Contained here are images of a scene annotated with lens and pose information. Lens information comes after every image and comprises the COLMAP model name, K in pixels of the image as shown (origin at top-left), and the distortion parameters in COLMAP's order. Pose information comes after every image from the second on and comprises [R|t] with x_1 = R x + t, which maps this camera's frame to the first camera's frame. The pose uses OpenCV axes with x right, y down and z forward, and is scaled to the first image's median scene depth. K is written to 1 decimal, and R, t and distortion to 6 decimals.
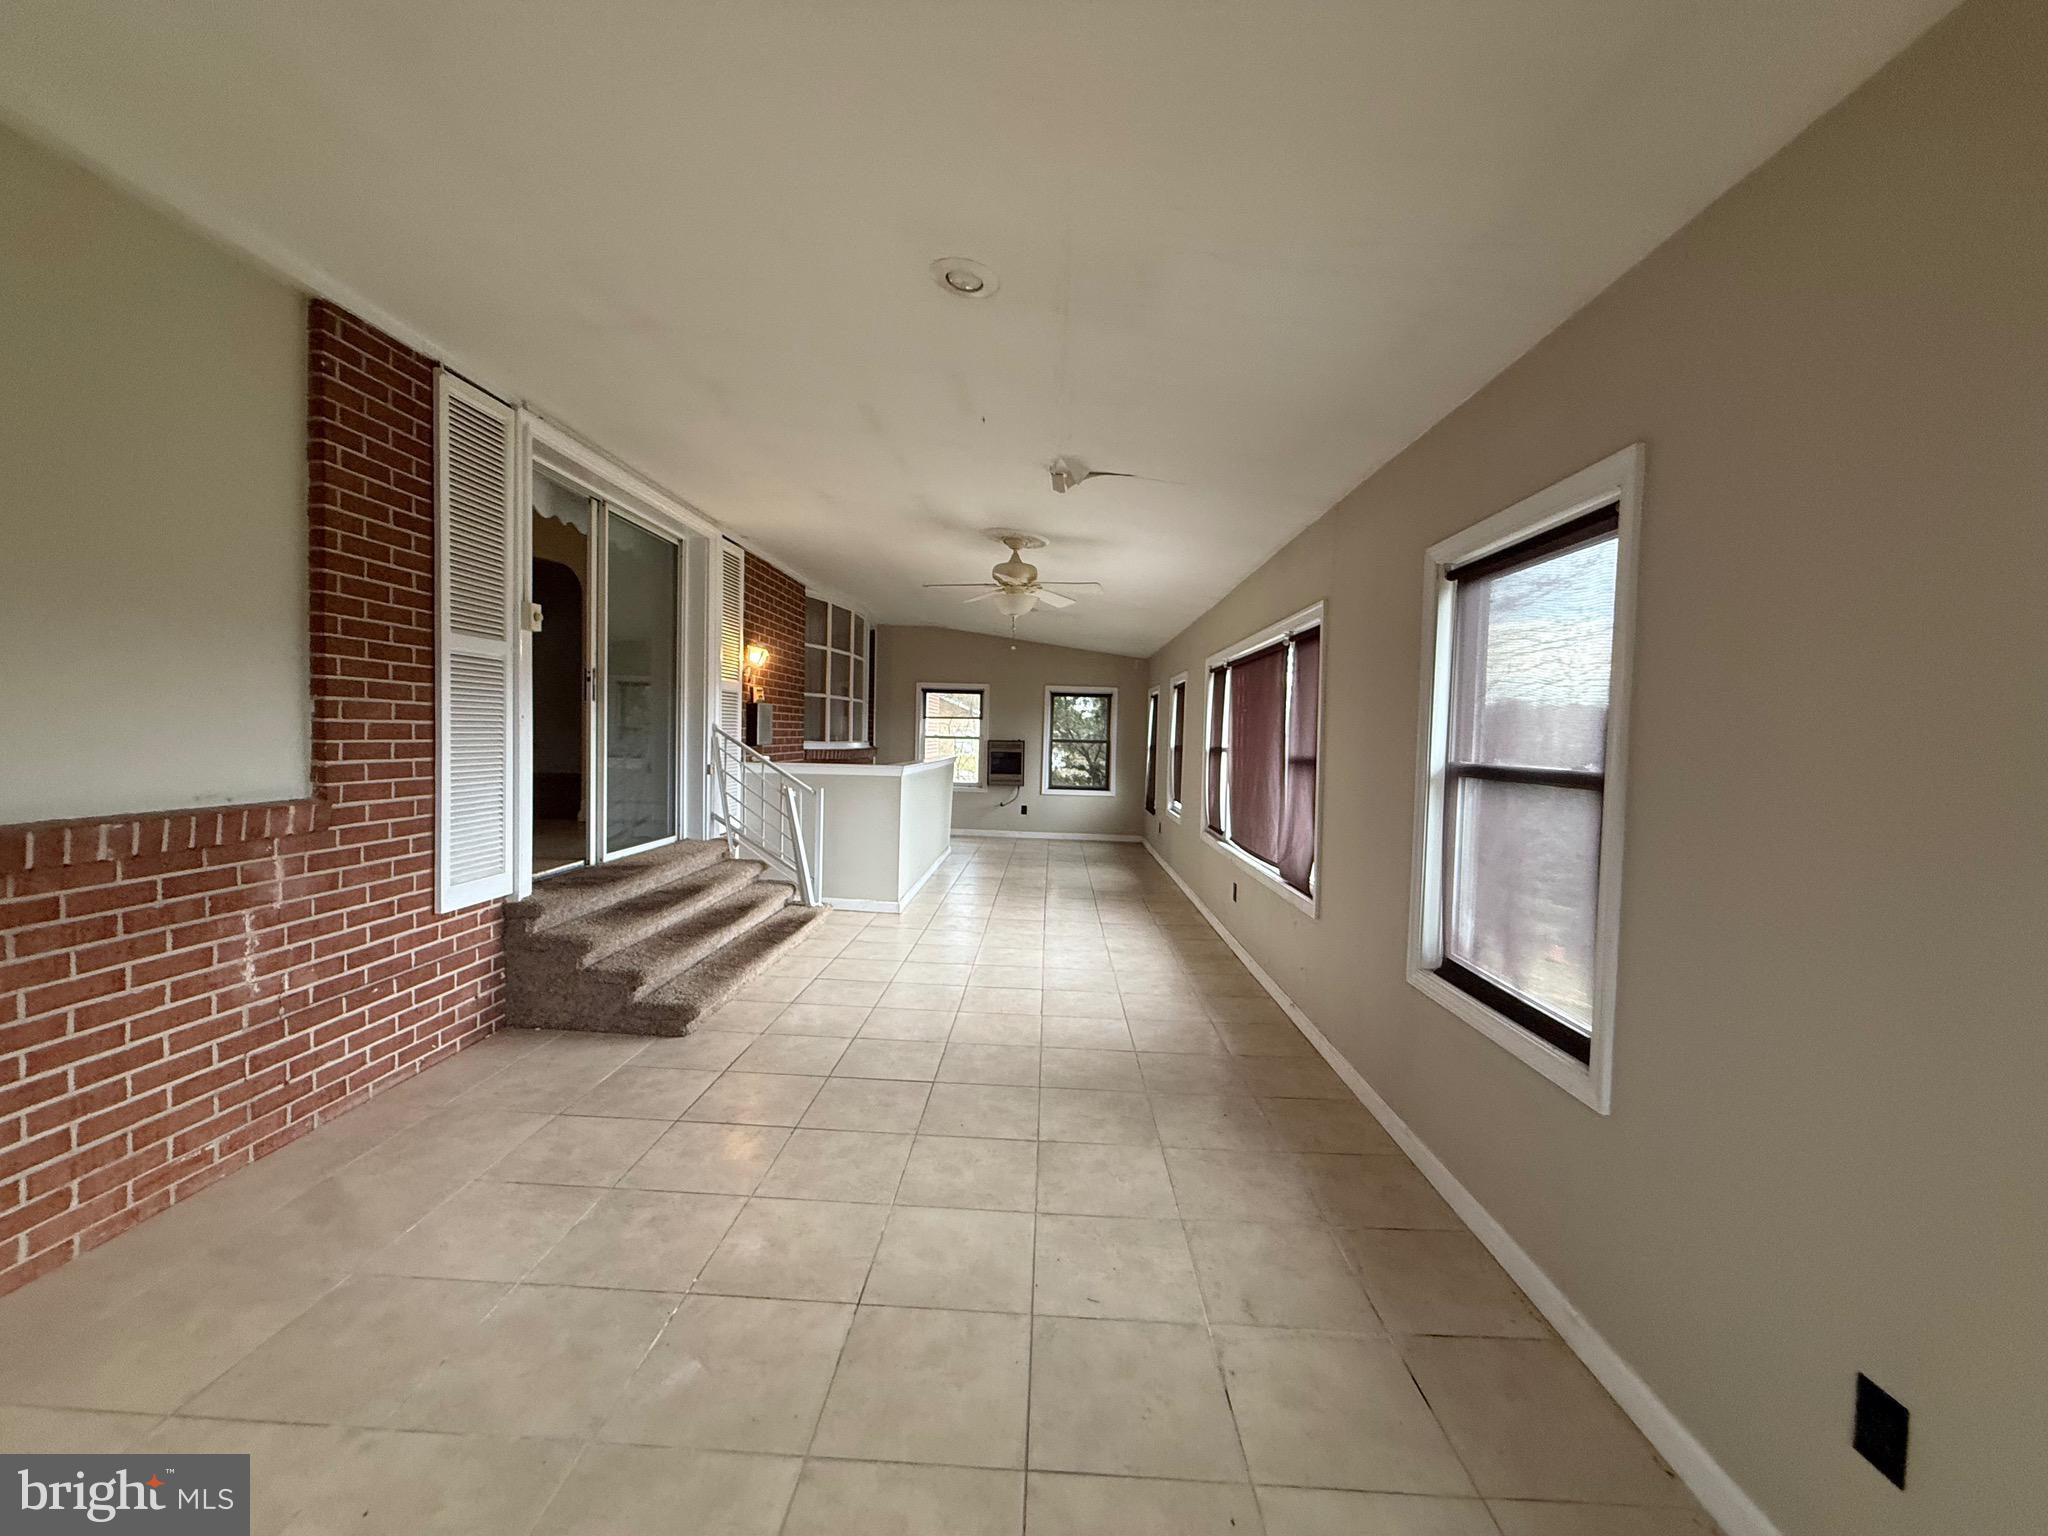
lens RADIAL K [[806.4, 0, 1024.0], [0, 806.4, 768.0], [0, 0, 1]] dist [-0.002548, -0.000293]
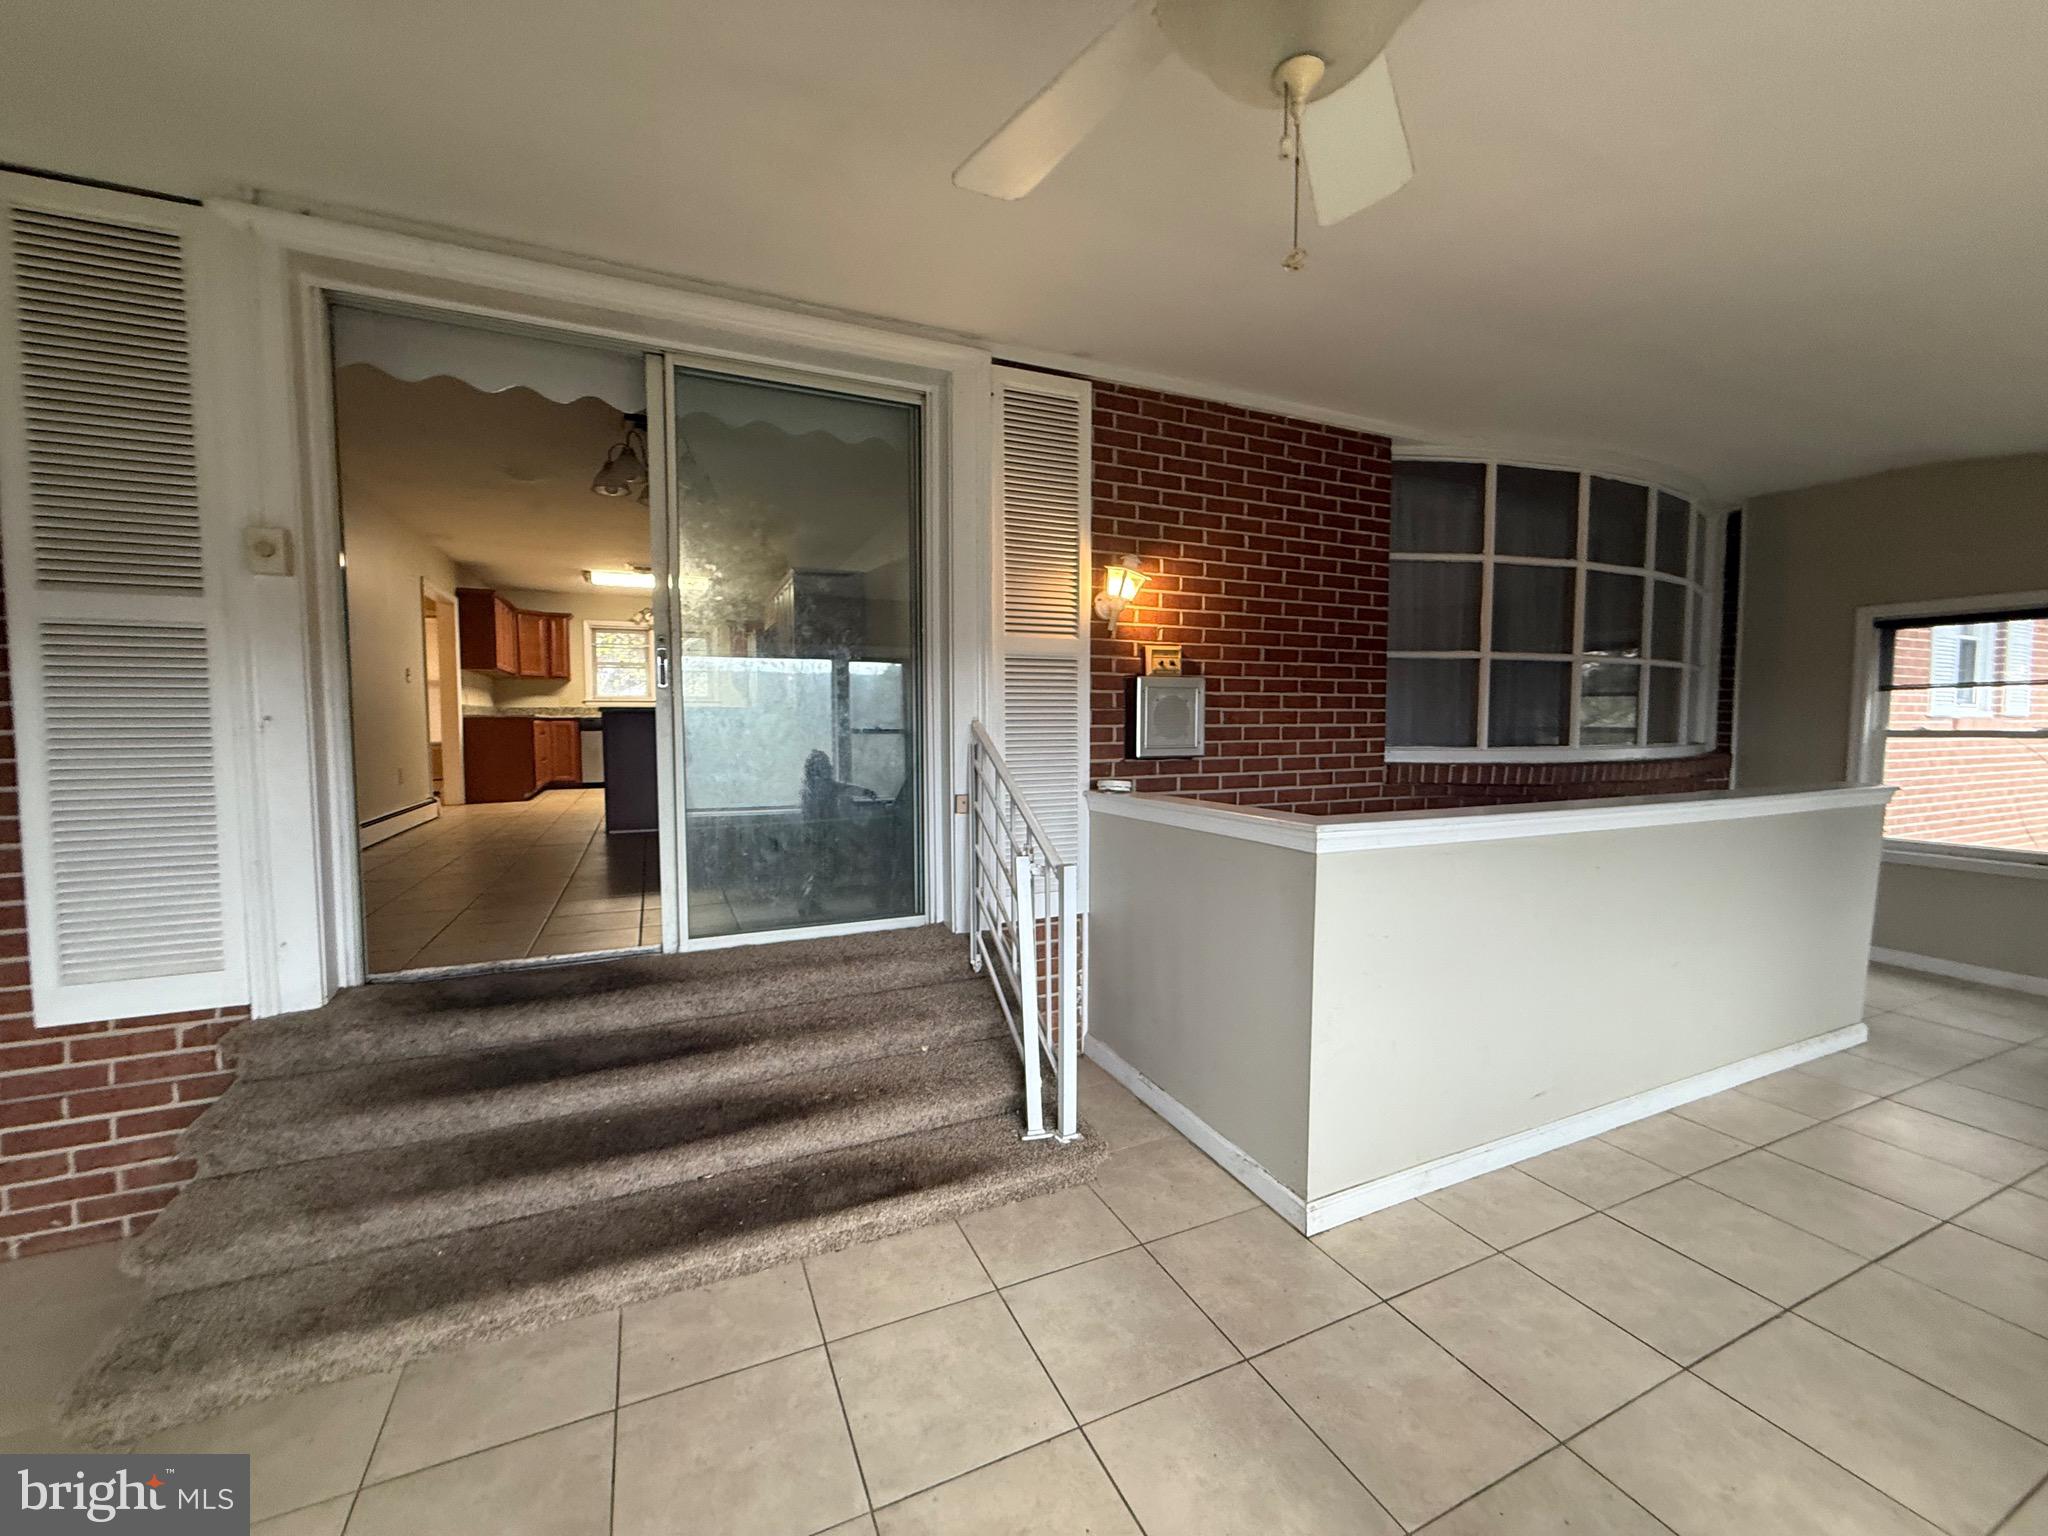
lens RADIAL K [[806.4, 0, 1024.0], [0, 806.4, 768.0], [0, 0, 1]] dist [-0.002548, -0.000293]
pose [[0.447098, 0.024983, -0.894136, 0.104178], [-0.023908, 0.999587, 0.015974, -0.029297], [0.894165, 0.014235, 0.447511, 0.733394]]
